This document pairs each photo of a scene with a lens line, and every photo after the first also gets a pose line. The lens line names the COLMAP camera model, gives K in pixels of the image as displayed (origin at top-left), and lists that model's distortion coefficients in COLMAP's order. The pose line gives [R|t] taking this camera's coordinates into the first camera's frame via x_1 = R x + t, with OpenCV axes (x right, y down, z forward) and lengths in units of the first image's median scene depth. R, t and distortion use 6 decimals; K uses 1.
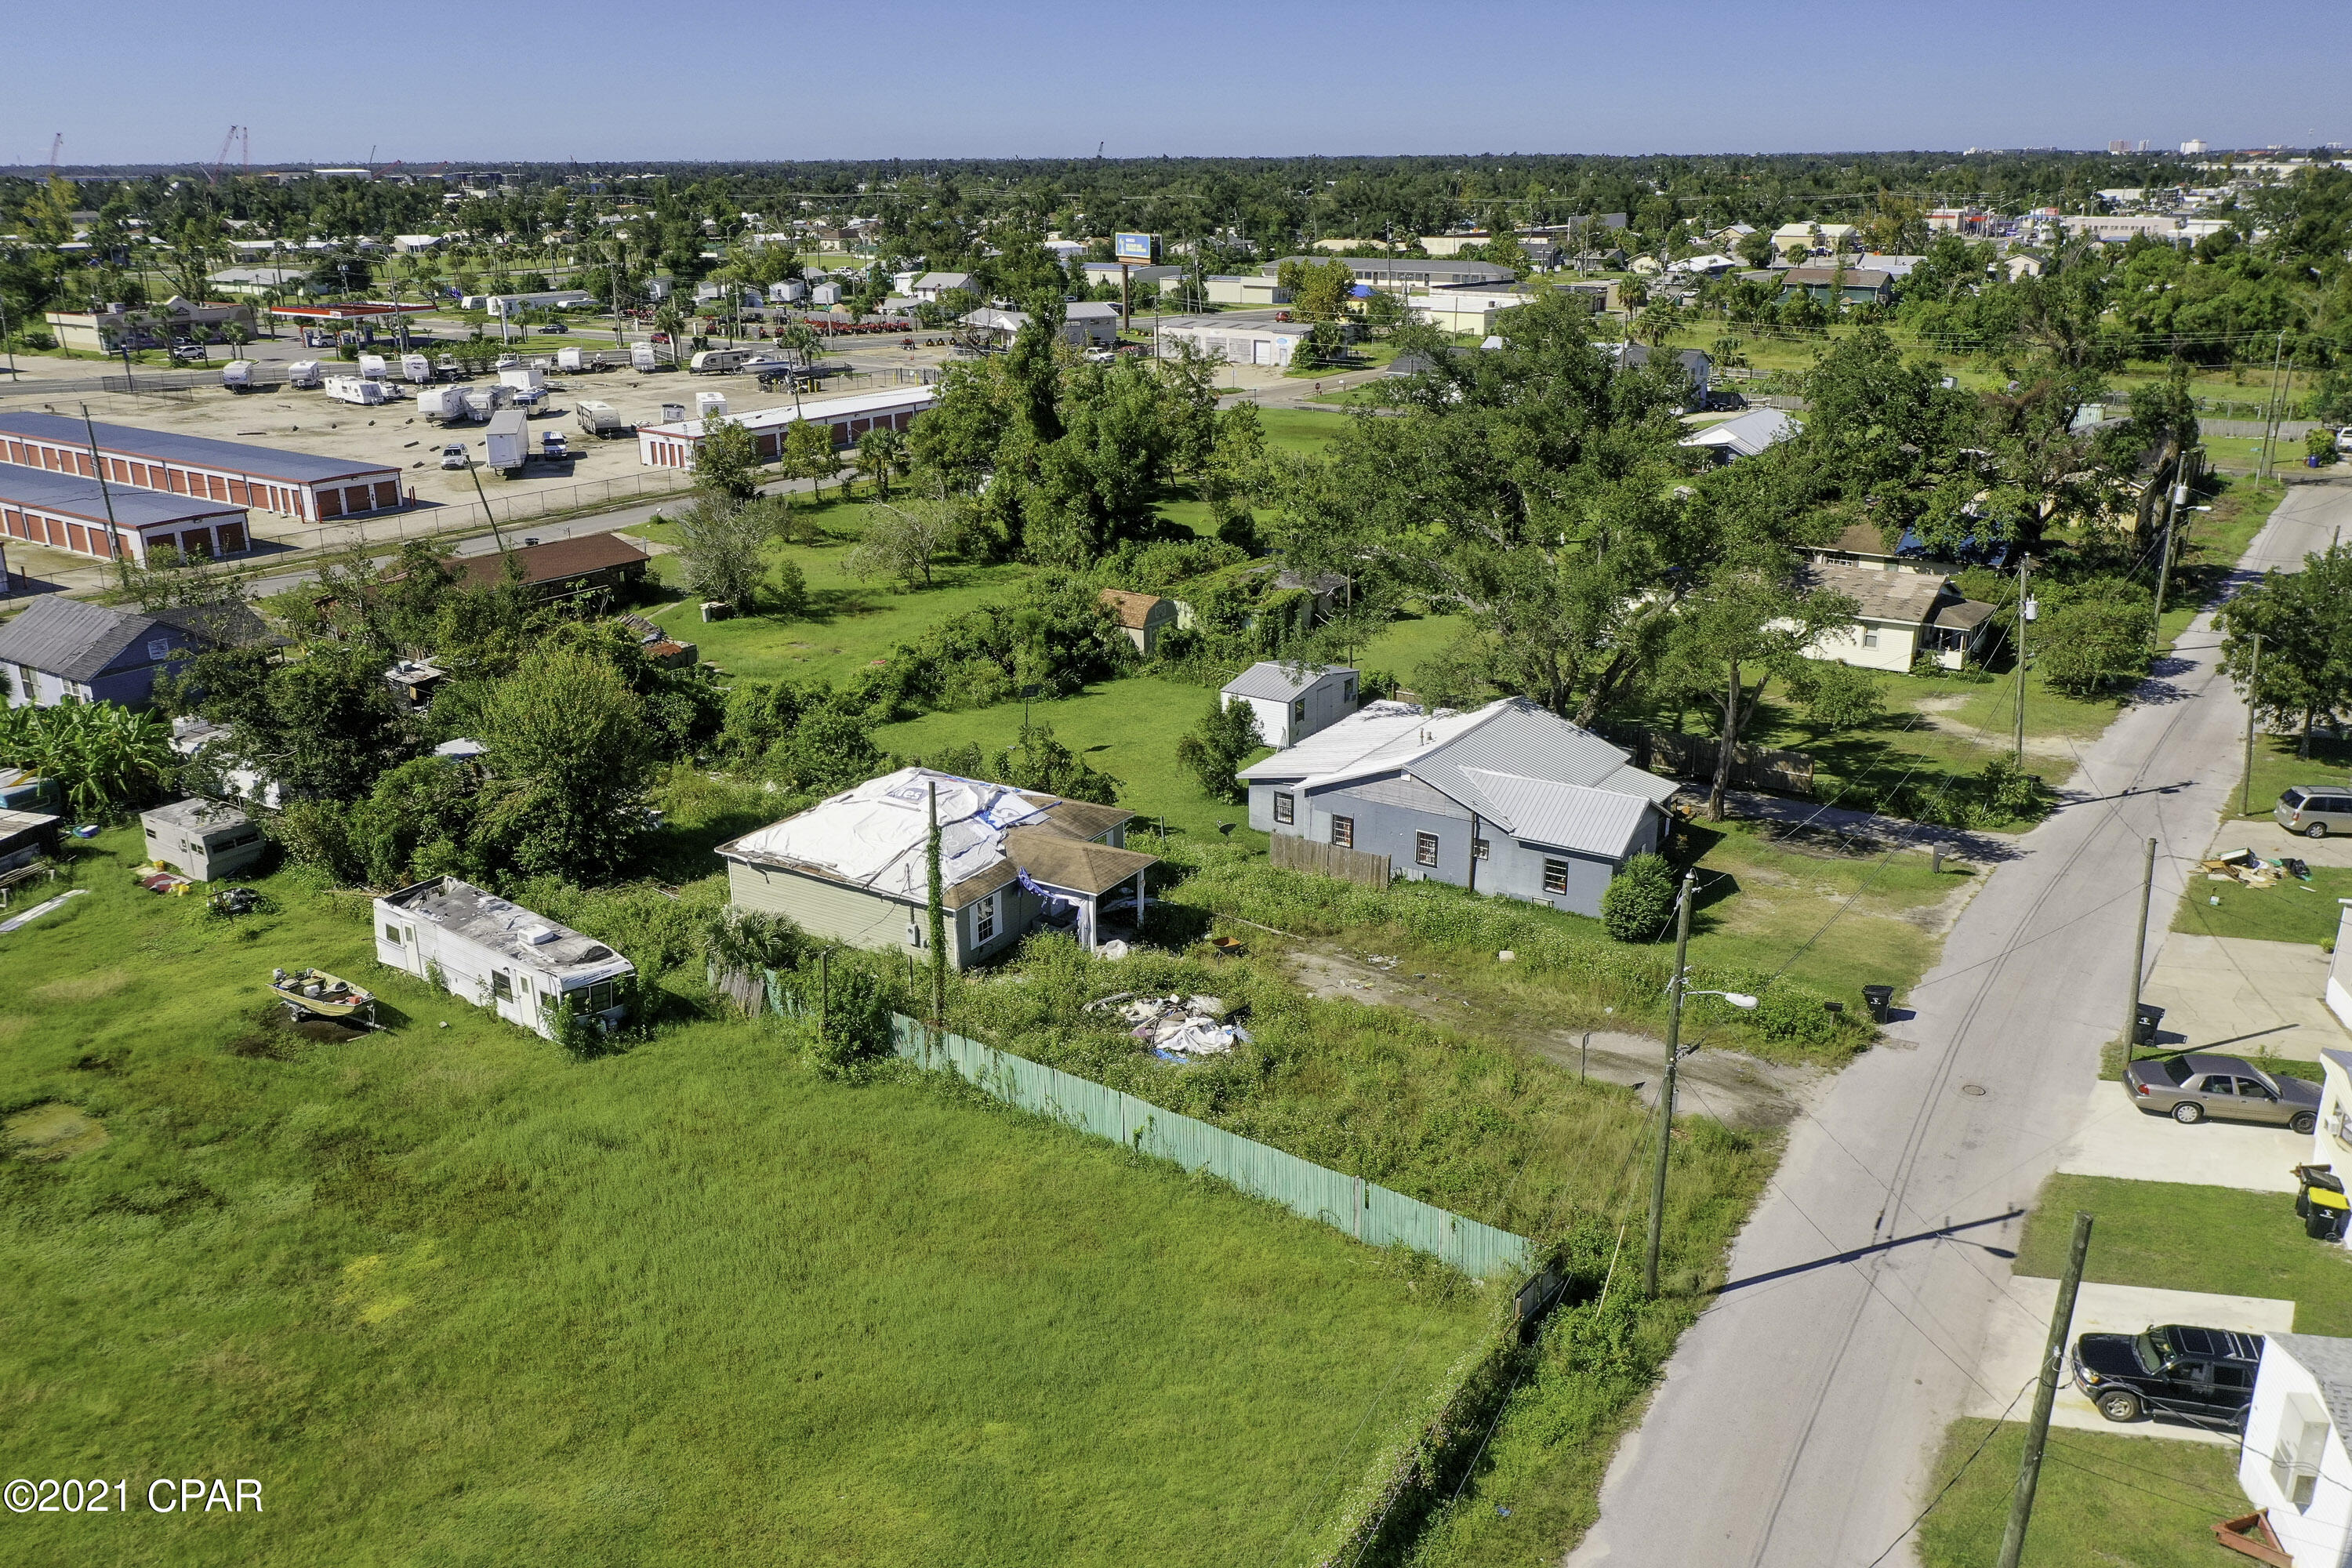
lens RADIAL K [[1858.1, 0, 1176.0], [0, 1858.1, 784.0], [0, 0, 1]] dist [0.009821, -0.003551]
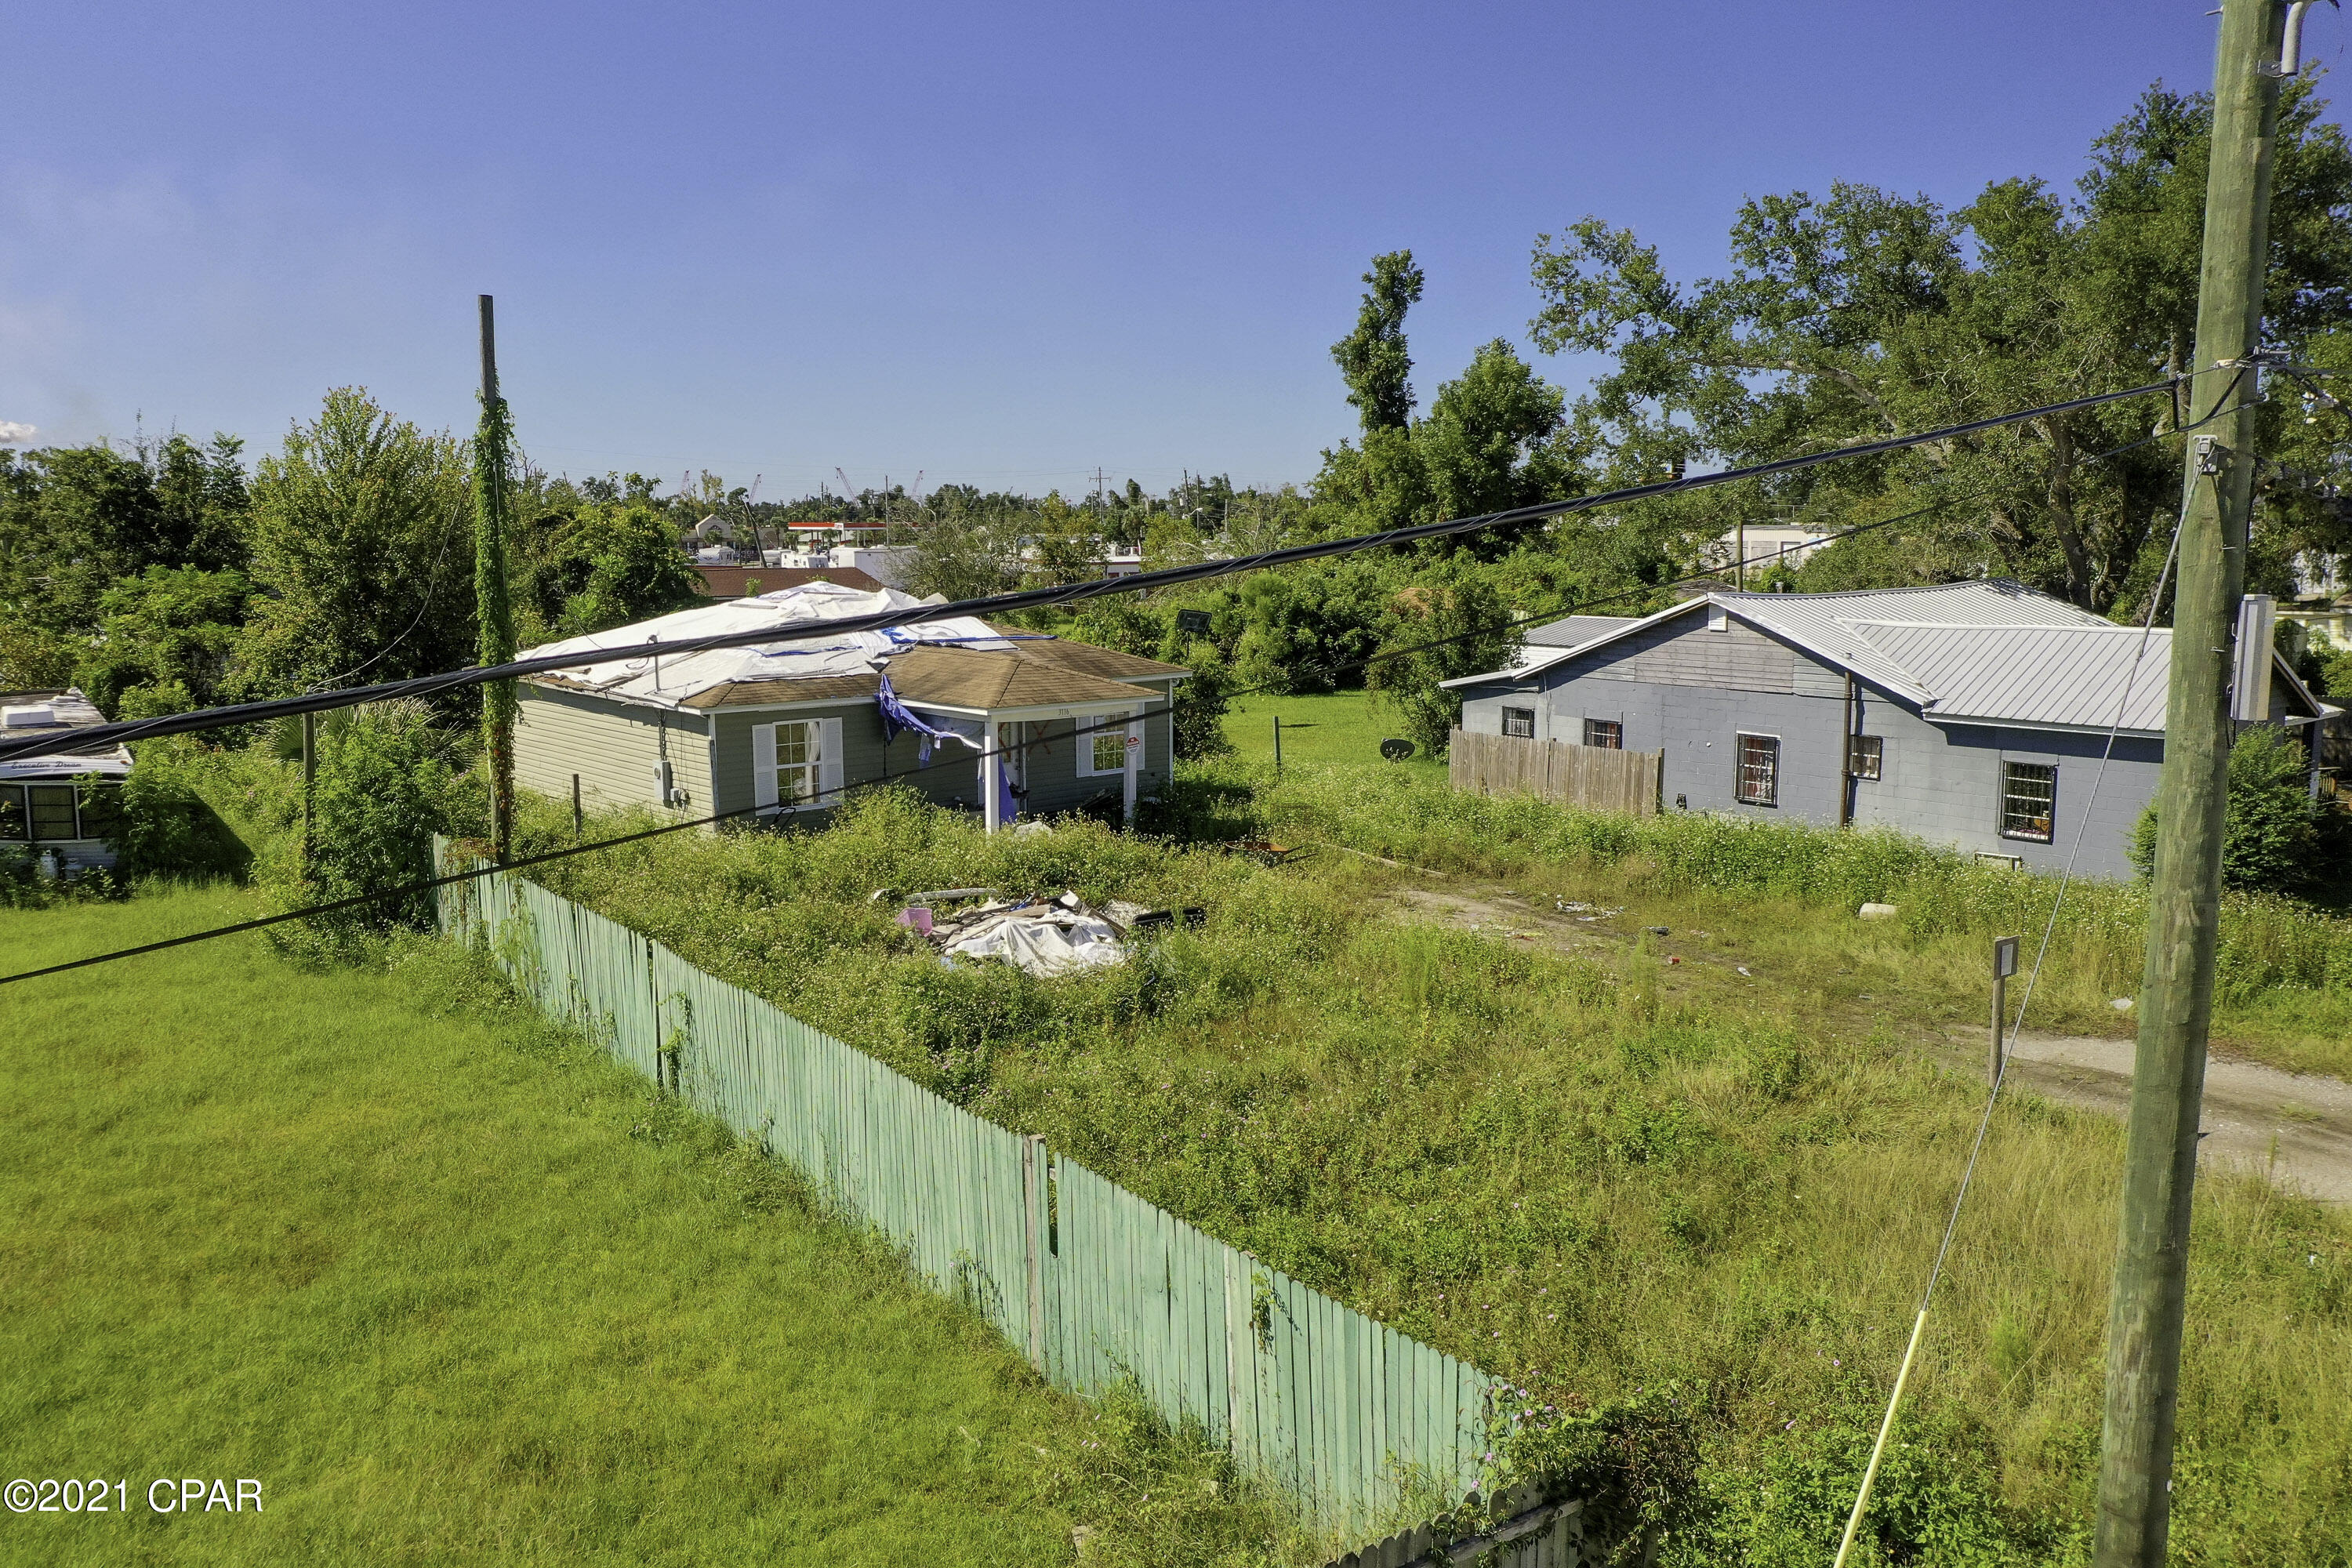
lens RADIAL K [[1858.1, 0, 1176.0], [0, 1858.1, 784.0], [0, 0, 1]] dist [0.009821, -0.003551]
pose [[0.953385, 0.048842, -0.297776, 0.149550], [-0.101286, 0.981360, -0.163321, 0.150769], [0.284249, 0.185868, 0.940561, 0.540357]]
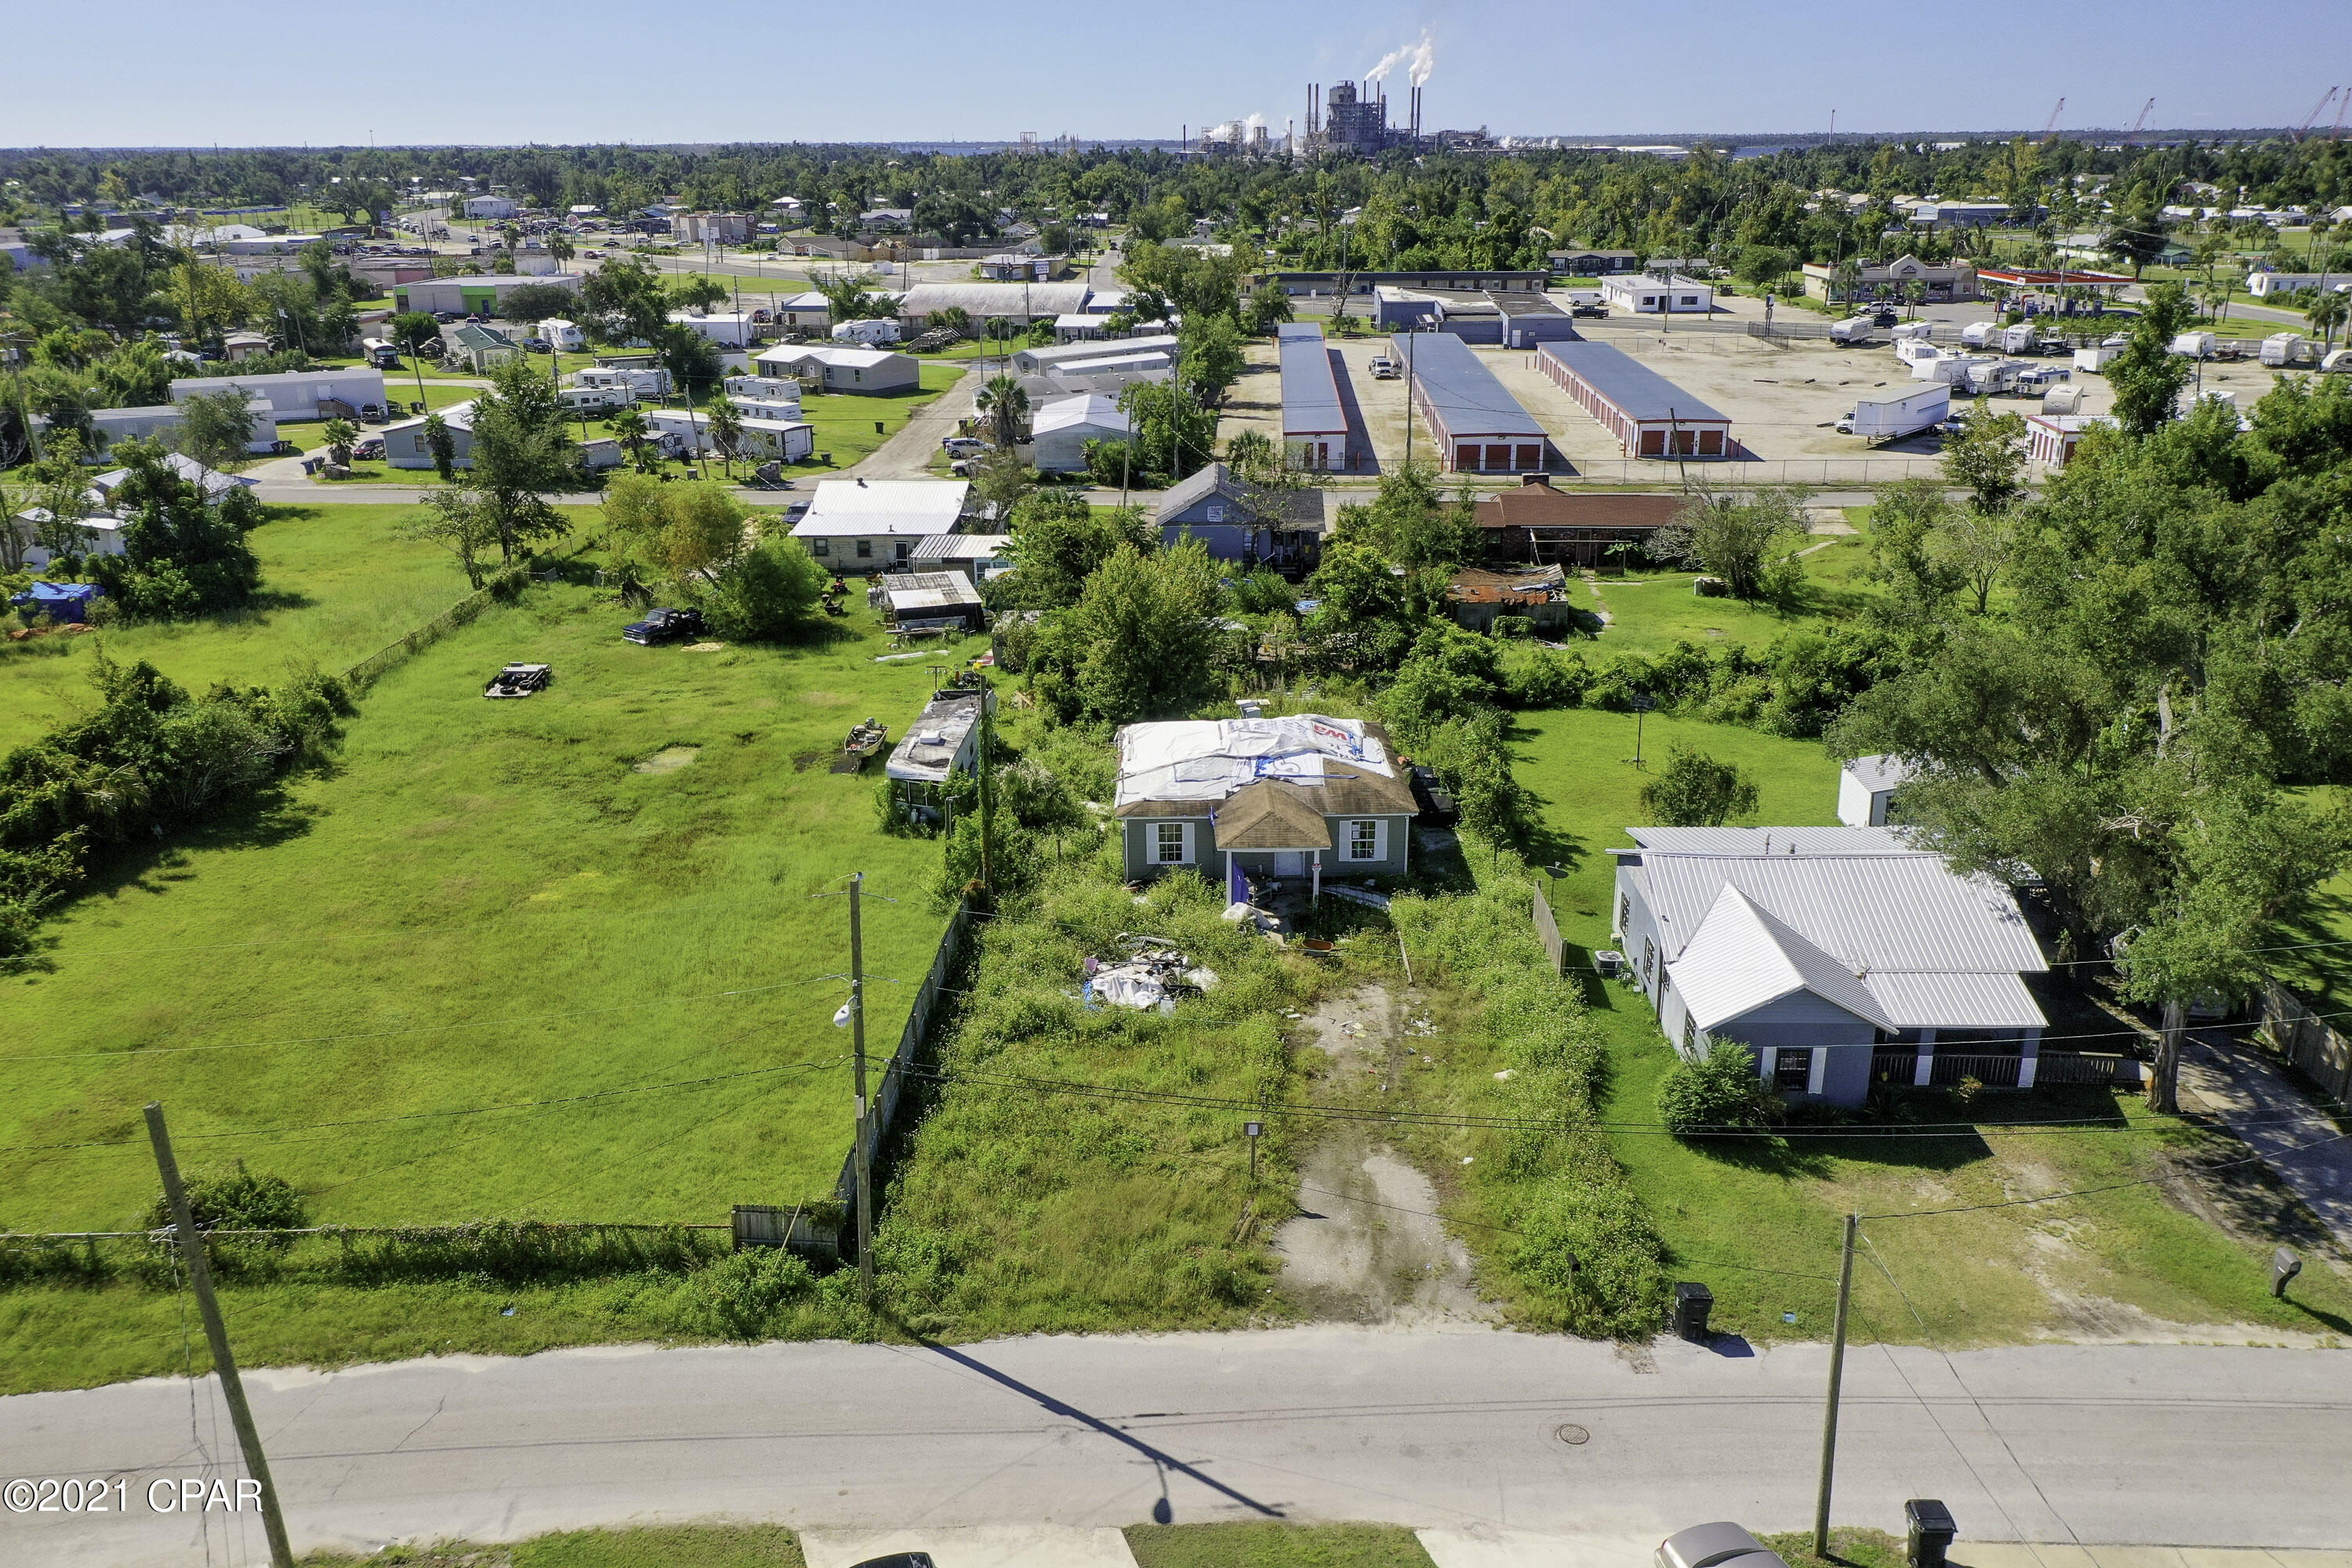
lens RADIAL K [[1858.1, 0, 1176.0], [0, 1858.1, 784.0], [0, 0, 1]] dist [0.009821, -0.003551]
pose [[0.534872, 0.279506, -0.797363, 0.734183], [-0.266021, 0.951414, 0.155059, -0.124537], [0.801963, 0.129179, 0.583239, 0.371101]]
